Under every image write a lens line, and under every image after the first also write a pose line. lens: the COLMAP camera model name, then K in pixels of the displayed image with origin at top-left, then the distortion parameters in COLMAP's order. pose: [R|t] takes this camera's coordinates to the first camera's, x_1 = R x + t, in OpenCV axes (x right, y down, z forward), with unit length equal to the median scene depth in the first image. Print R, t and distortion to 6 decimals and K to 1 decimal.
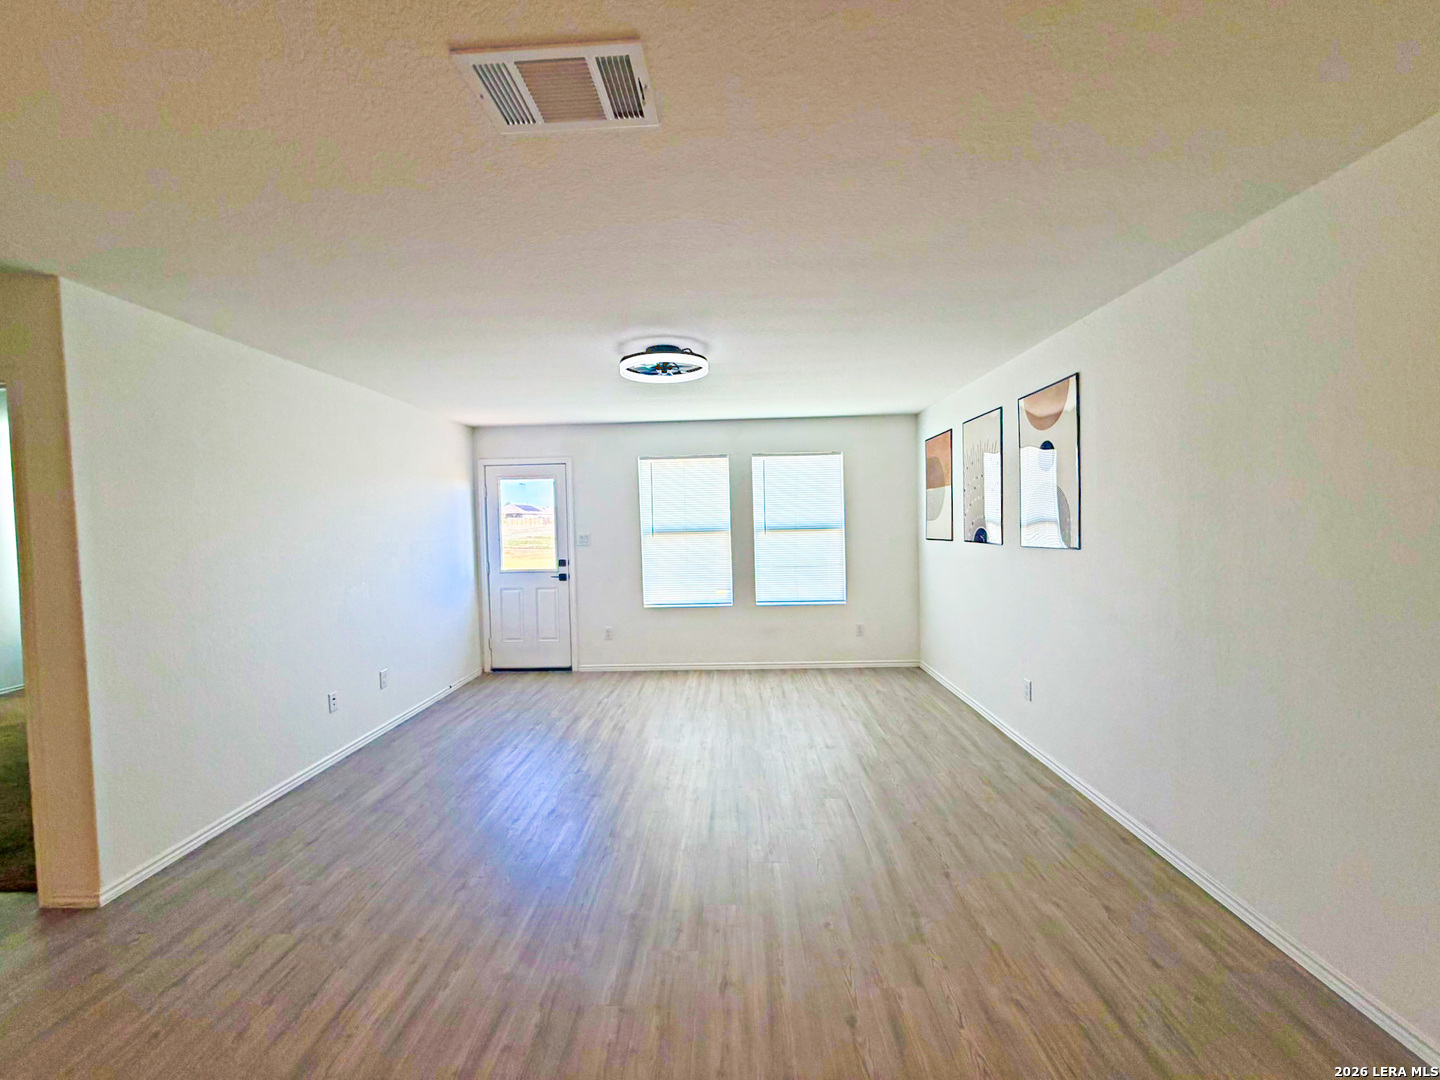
lens RADIAL K [[575.6, 0, 713.9], [0, 575.6, 550.3], [0, 0, 1]] dist [0.003892, 0.000020]
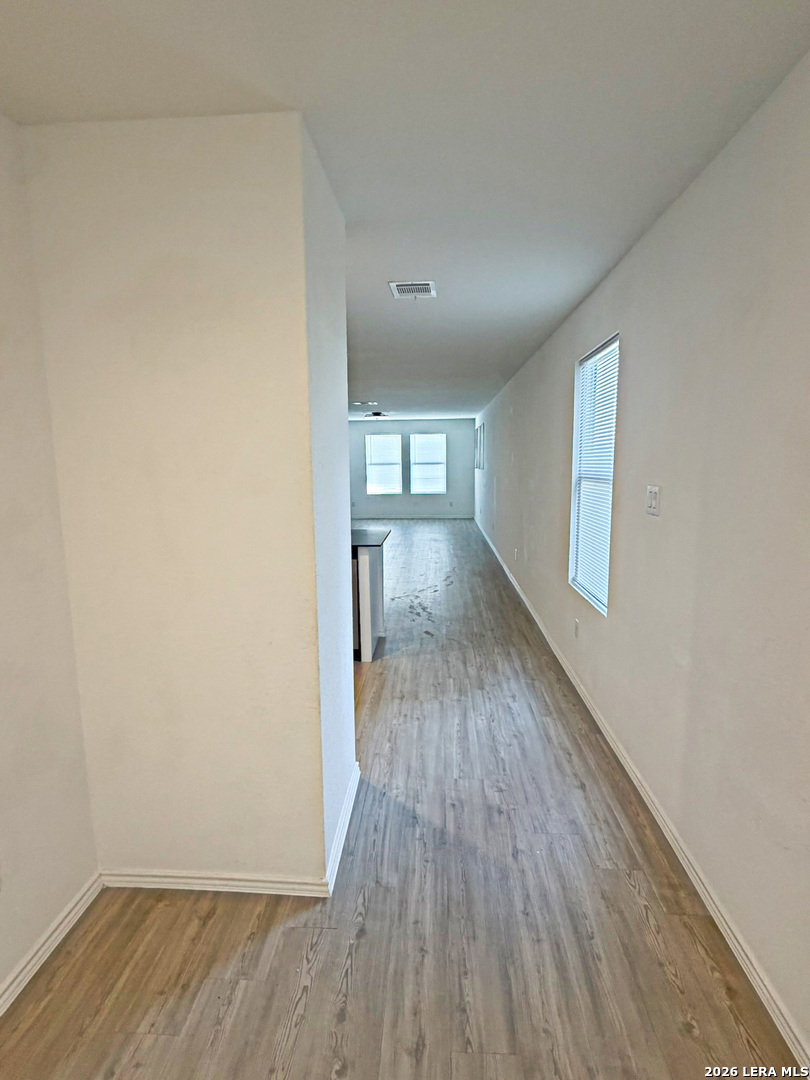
lens RADIAL K [[550.2, 0, 405.2], [0, 550.2, 546.6], [0, 0, 1]] dist [0.001083, 0.000002]
pose [[0.998513, 0.019075, -0.051063, 0.176458], [-0.014200, 0.995455, 0.094170, 0.098173], [0.052627, -0.093304, 0.994246, -1.438345]]
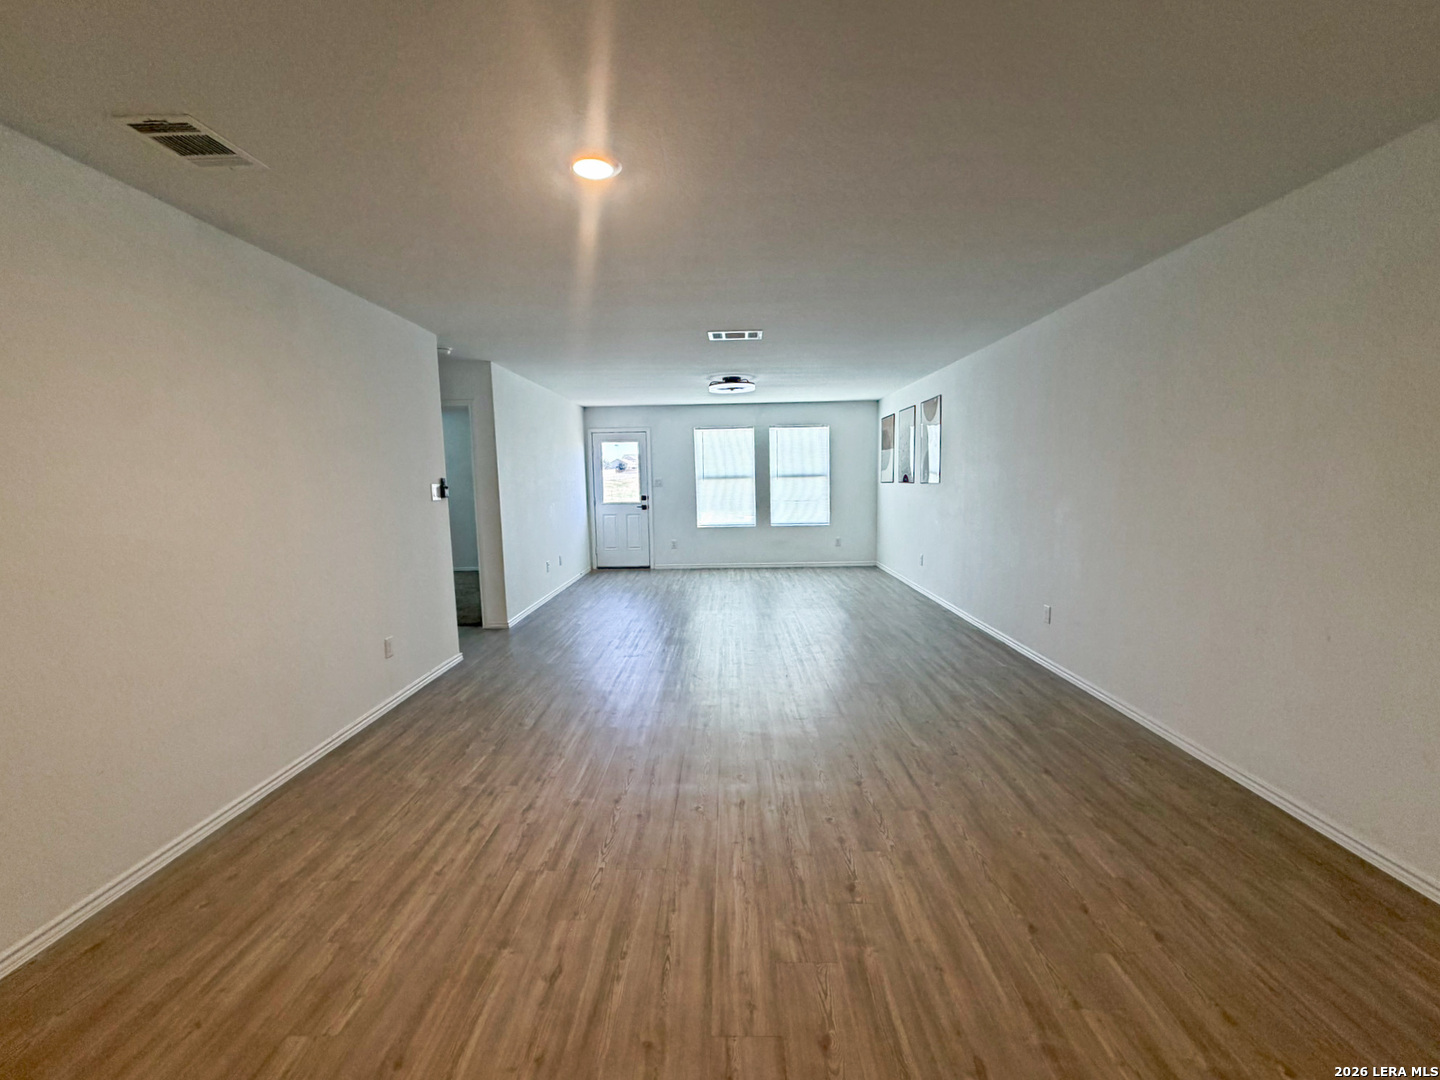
lens RADIAL K [[603.6, 0, 726.8], [0, 603.6, 532.1], [0, 0, 1]] dist [-0.015501, 0.000008]
pose [[0.999996, 0.002953, -0.000365, -0.043478], [-0.002943, 0.999710, 0.023885, 0.072414], [0.000436, -0.023884, 0.999715, -0.598549]]
